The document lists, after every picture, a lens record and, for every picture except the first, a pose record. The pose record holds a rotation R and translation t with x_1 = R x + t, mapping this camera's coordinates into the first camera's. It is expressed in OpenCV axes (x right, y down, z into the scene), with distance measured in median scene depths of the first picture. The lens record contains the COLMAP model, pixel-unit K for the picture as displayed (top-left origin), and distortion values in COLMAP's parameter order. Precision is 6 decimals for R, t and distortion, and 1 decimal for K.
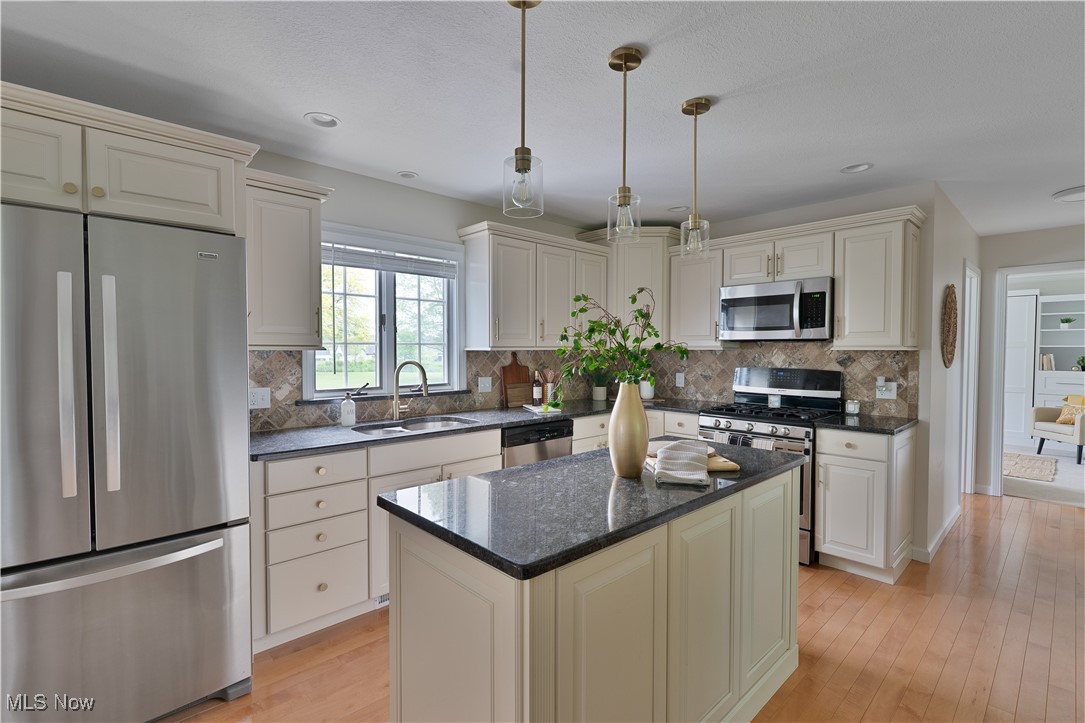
lens RADIAL K [[497.4, 0, 540.2], [0, 497.4, 366.0], [0, 0, 1]] dist [0.003053, 0.000080]
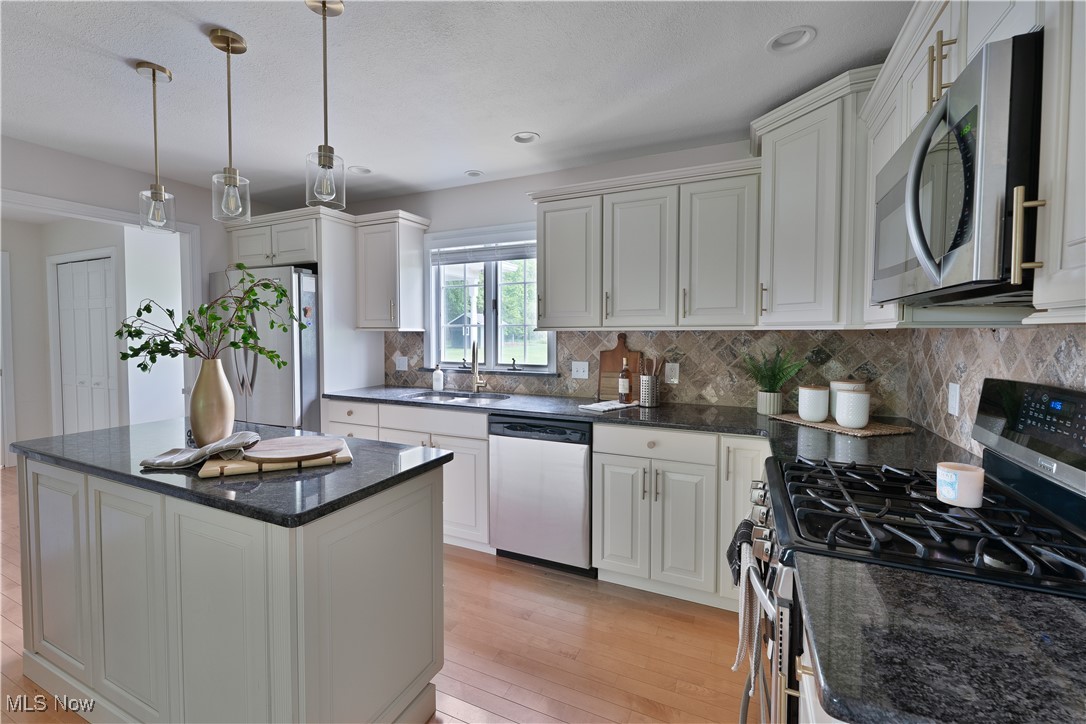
lens RADIAL K [[471.7, 0, 518.0], [0, 471.7, 350.7], [0, 0, 1]] dist [0.001246, 0.000420]
pose [[0.352188, 0.035259, -0.935265, 0.691715], [-0.032108, 0.999157, 0.025577, -0.016377], [0.935379, 0.021021, 0.353023, 0.651879]]
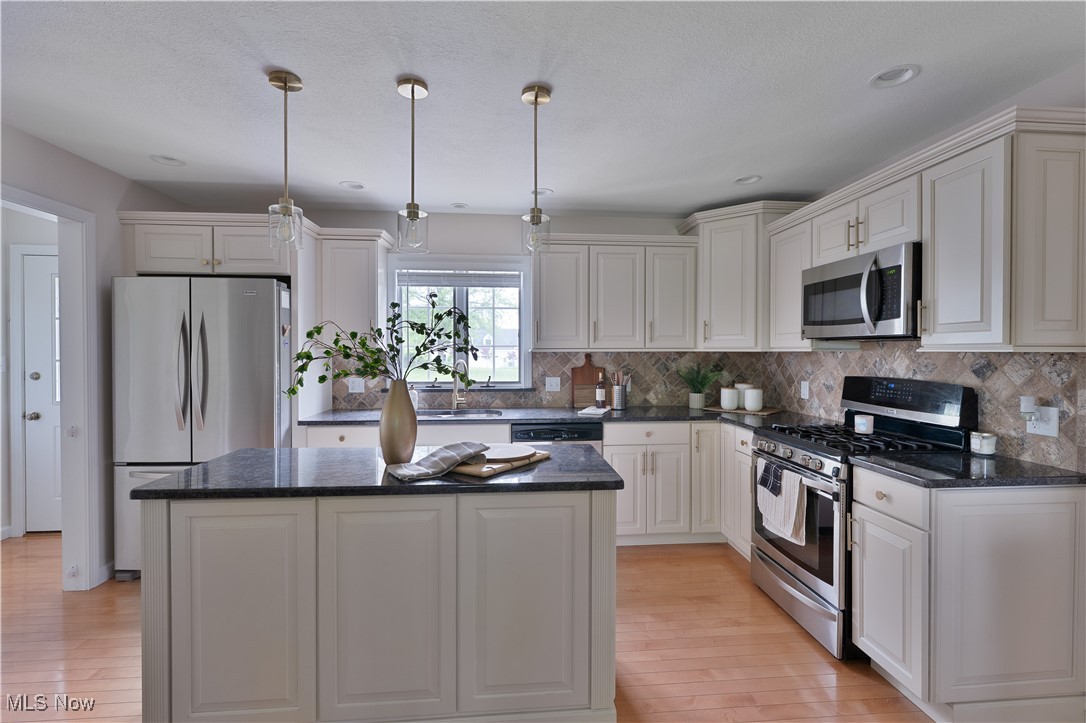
lens RADIAL K [[497.8, 0, 550.4], [0, 497.8, 358.6], [0, 0, 1]] dist [0.003053, 0.000080]
pose [[0.788460, 0.009324, -0.615015, 0.583879], [-0.021351, 0.999697, -0.012216, -0.004508], [0.614715, 0.022763, 0.788421, 0.173275]]
